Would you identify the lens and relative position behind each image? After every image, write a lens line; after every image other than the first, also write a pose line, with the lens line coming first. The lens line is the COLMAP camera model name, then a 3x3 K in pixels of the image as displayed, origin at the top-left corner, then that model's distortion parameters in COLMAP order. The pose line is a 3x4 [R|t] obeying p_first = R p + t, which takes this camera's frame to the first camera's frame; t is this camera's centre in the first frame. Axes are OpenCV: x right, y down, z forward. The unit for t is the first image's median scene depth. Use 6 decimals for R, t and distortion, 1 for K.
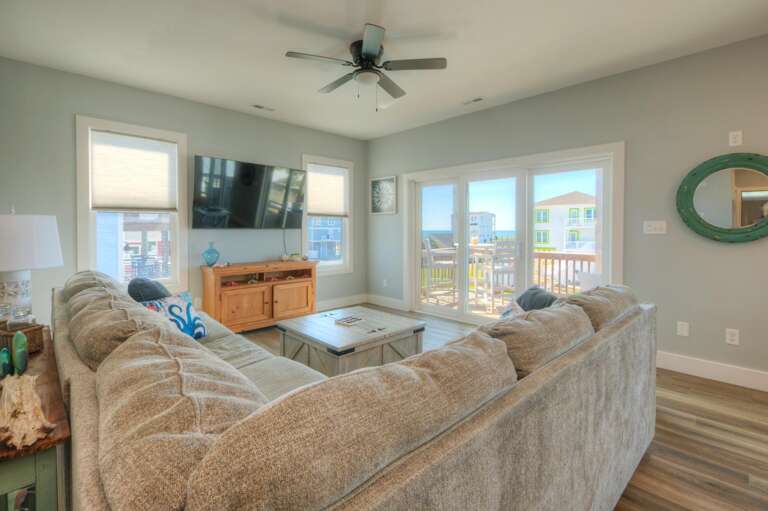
lens RADIAL K [[358.0, 0, 386.3], [0, 358.0, 245.5], [0, 0, 1]] dist [0.002579, 0.000459]
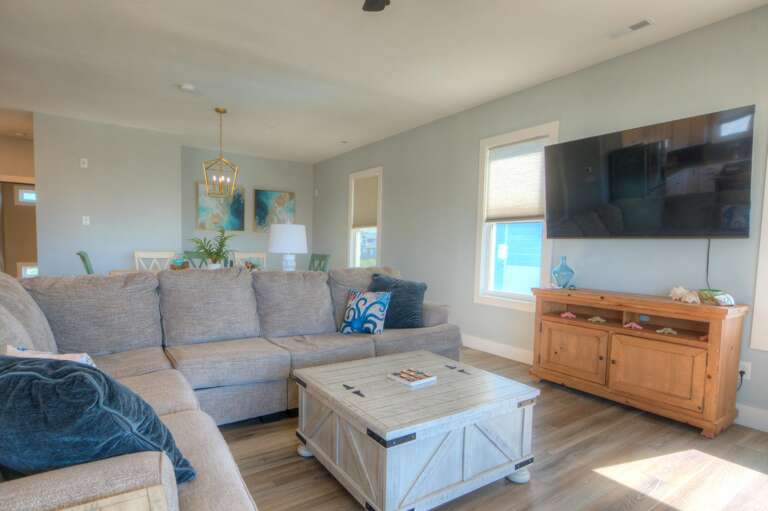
lens RADIAL K [[422.1, 0, 384.0], [0, 422.1, 255.5], [0, 0, 1]] dist [-0.000487, -0.000022]
pose [[-0.134589, 0.020469, -0.990690, 0.486190], [-0.072599, 0.996896, 0.030460, -0.010930], [0.988238, 0.076023, -0.132685, 0.810700]]
